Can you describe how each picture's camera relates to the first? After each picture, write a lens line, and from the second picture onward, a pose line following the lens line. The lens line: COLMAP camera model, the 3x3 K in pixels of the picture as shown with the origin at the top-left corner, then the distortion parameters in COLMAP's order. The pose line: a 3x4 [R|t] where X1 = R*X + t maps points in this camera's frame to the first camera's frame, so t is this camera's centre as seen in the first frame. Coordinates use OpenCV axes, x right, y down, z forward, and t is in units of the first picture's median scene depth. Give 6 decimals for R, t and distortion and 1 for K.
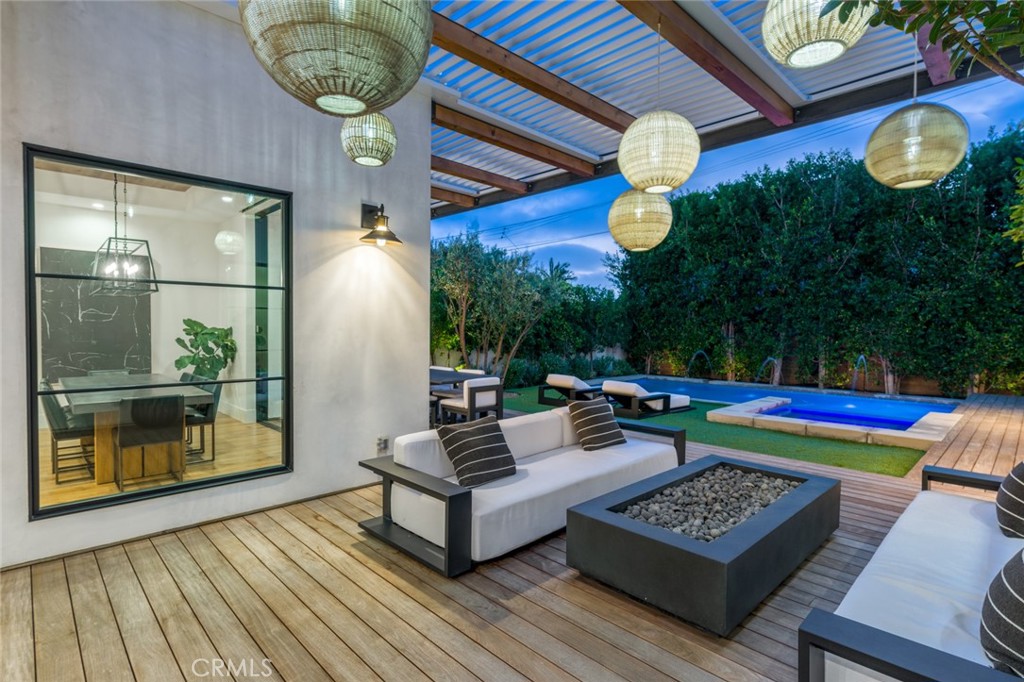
lens RADIAL K [[510.7, 0, 512.0], [0, 510.7, 341.0], [0, 0, 1]] dist [0.001363, -0.000175]
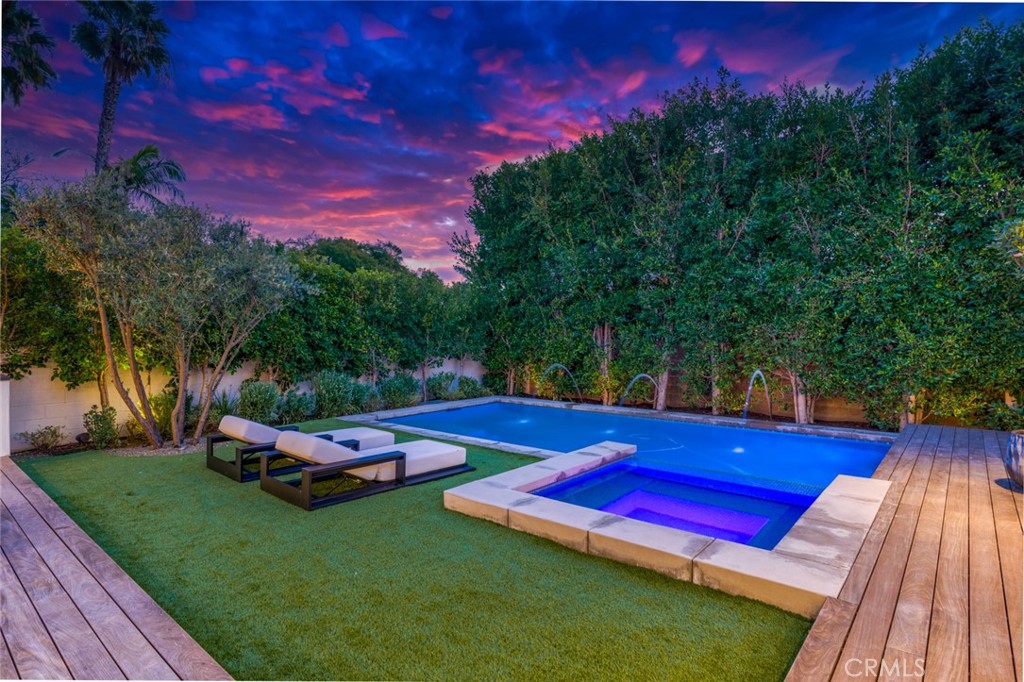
lens RADIAL K [[535.8, 0, 512.0], [0, 535.8, 341.0], [0, 0, 1]] dist [-0.003010, 0.000199]
pose [[0.995214, -0.011680, 0.097022, 0.284191], [0.013054, 0.999823, -0.013541, -0.005358], [-0.096847, 0.014743, 0.995190, 0.312485]]
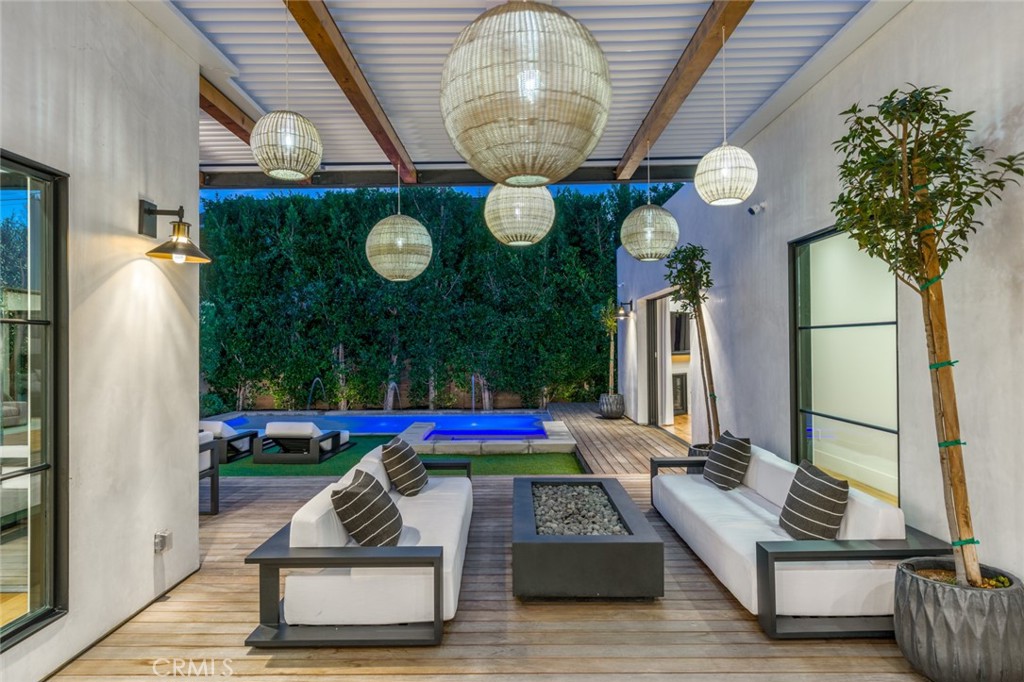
lens RADIAL K [[623.1, 0, 512.0], [0, 623.1, 341.0], [0, 0, 1]] dist [0.003665, 0.001247]
pose [[0.699177, -0.006725, 0.714917, -0.194677], [0.030806, 0.999310, -0.020728, -0.015265], [-0.714284, 0.036516, 0.698903, 0.018530]]
